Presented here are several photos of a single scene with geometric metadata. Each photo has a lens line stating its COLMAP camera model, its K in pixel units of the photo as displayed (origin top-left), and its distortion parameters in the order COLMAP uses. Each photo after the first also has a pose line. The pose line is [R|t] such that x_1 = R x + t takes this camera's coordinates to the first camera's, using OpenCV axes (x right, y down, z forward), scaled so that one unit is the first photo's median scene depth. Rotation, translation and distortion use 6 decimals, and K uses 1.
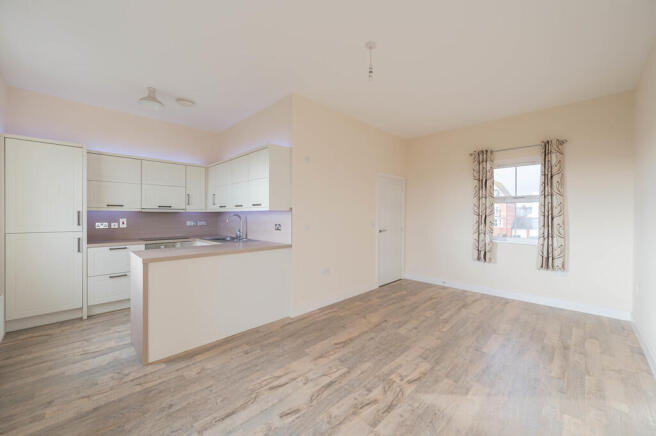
lens RADIAL K [[257.7, 0, 328.9], [0, 257.7, 216.6], [0, 0, 1]] dist [-0.002291, -0.000225]
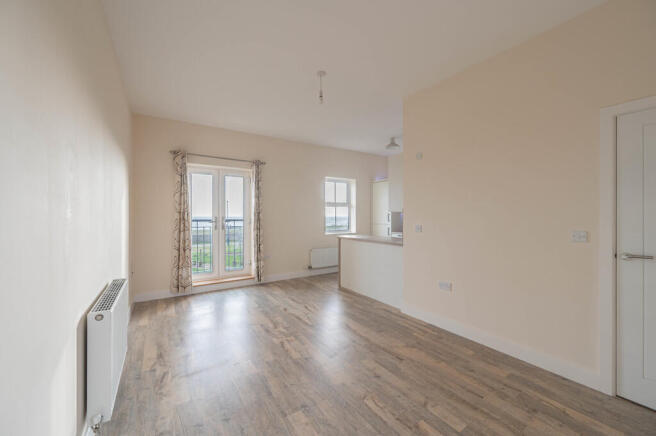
lens RADIAL K [[257.7, 0, 329.8], [0, 257.7, 218.4], [0, 0, 1]] dist [-0.002291, -0.000225]
pose [[-0.205138, 0.008900, -0.978693, 0.962709], [-0.001733, 0.999954, 0.009456, -0.004456], [0.978732, 0.003636, -0.205113, 0.934784]]
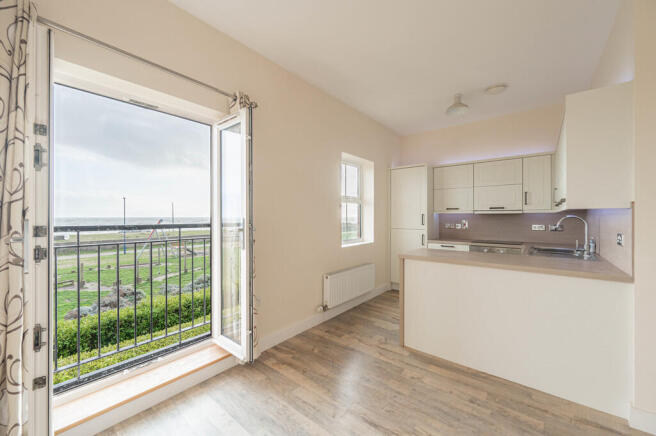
lens RADIAL K [[257.7, 0, 330.1], [0, 257.7, 216.2], [0, 0, 1]] dist [-0.002291, -0.000225]
pose [[0.095214, -0.006971, -0.995432, 0.291679], [-0.004584, 0.999962, -0.007441, 0.000558], [0.995446, 0.005271, 0.095178, 0.387839]]
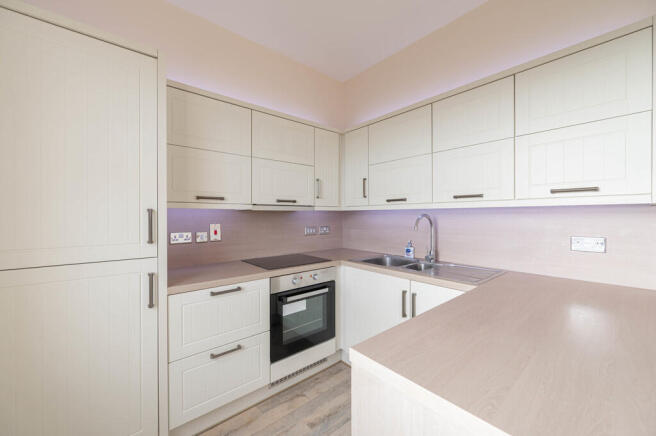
lens RADIAL K [[257.7, 0, 330.2], [0, 257.7, 217.0], [0, 0, 1]] dist [-0.002291, -0.000225]
pose [[0.996534, -0.002921, -0.083132, -0.626969], [0.002927, 0.999996, -0.000053, -0.006965], [0.083132, -0.000191, 0.996539, 0.589787]]
